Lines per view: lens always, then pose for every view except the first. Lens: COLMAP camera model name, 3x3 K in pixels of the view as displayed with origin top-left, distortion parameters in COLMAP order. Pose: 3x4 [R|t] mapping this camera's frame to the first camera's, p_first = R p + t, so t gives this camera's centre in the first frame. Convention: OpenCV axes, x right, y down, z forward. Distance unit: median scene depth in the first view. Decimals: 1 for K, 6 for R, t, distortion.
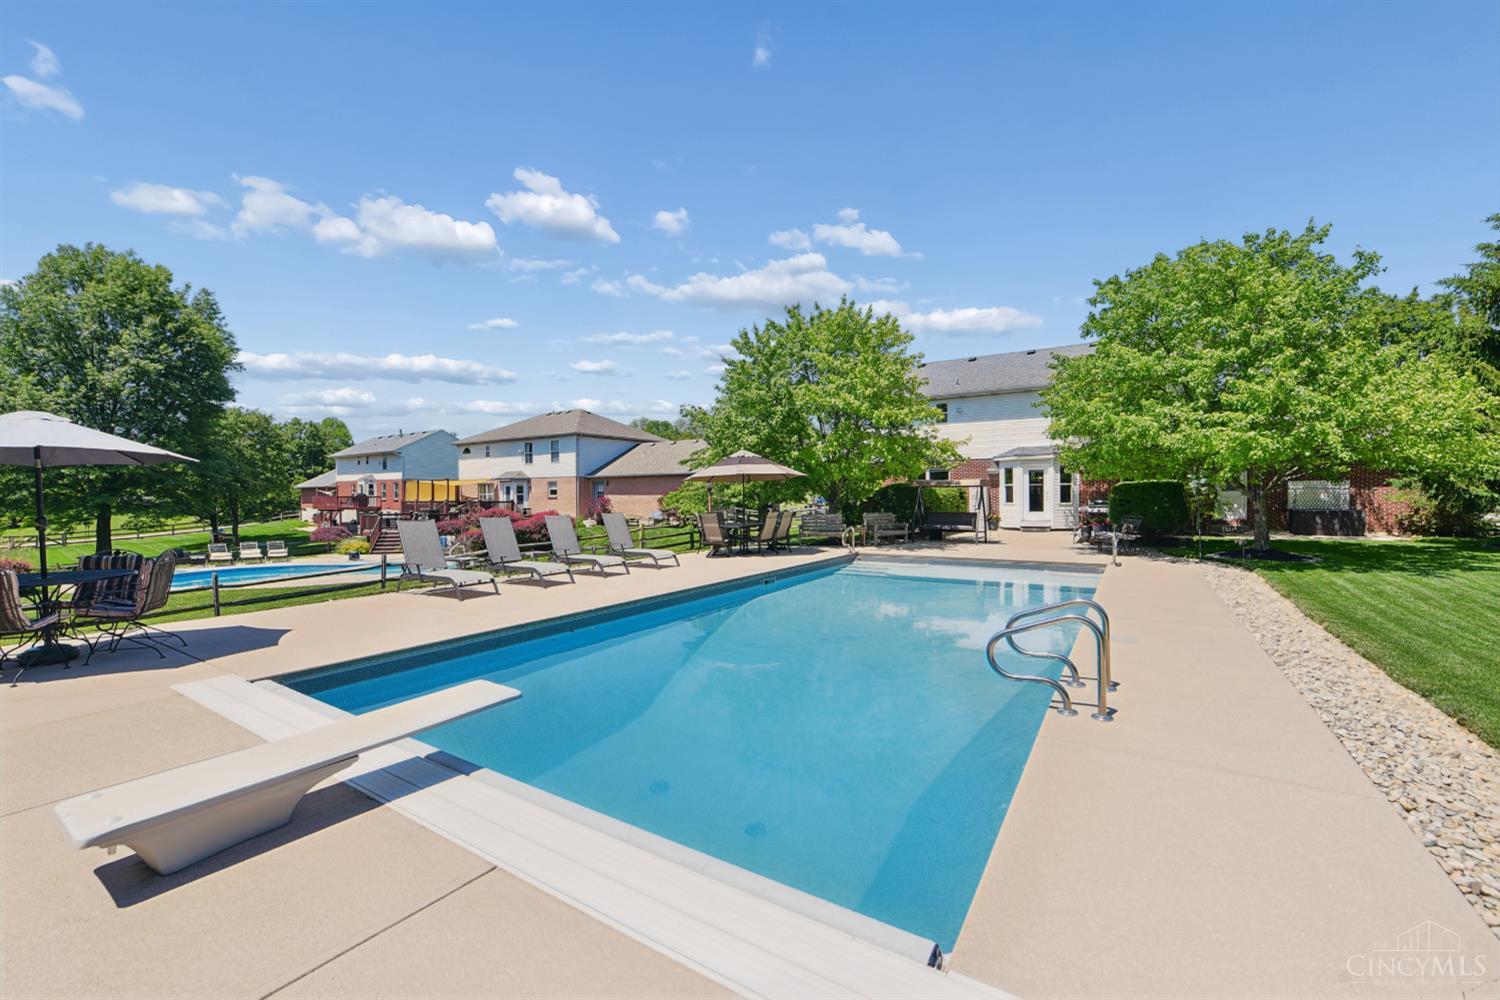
lens RADIAL K [[614.9, 0, 753.4], [0, 614.9, 495.1], [0, 0, 1]] dist [-0.016206, -0.001017]
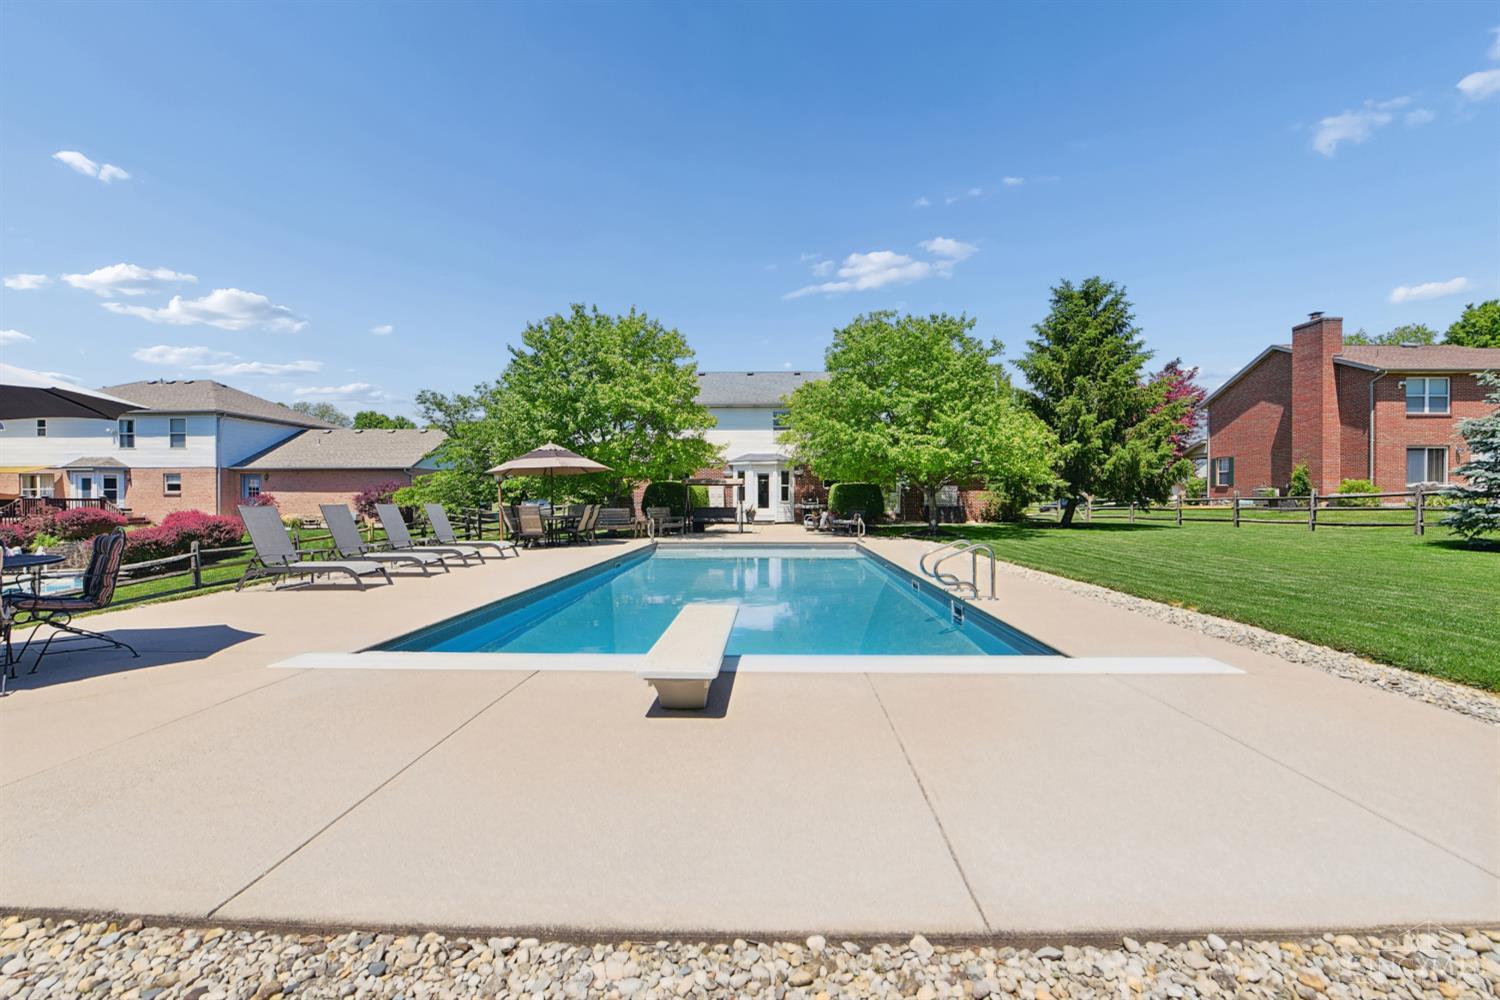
lens RADIAL K [[614.9, 0, 776.1], [0, 614.9, 498.5], [0, 0, 1]] dist [-0.016206, -0.001017]
pose [[0.850002, 0.007149, 0.526731, -0.108108], [-0.006290, 0.999974, -0.003421, 0.008532], [-0.526741, -0.000405, 0.850025, -0.025121]]
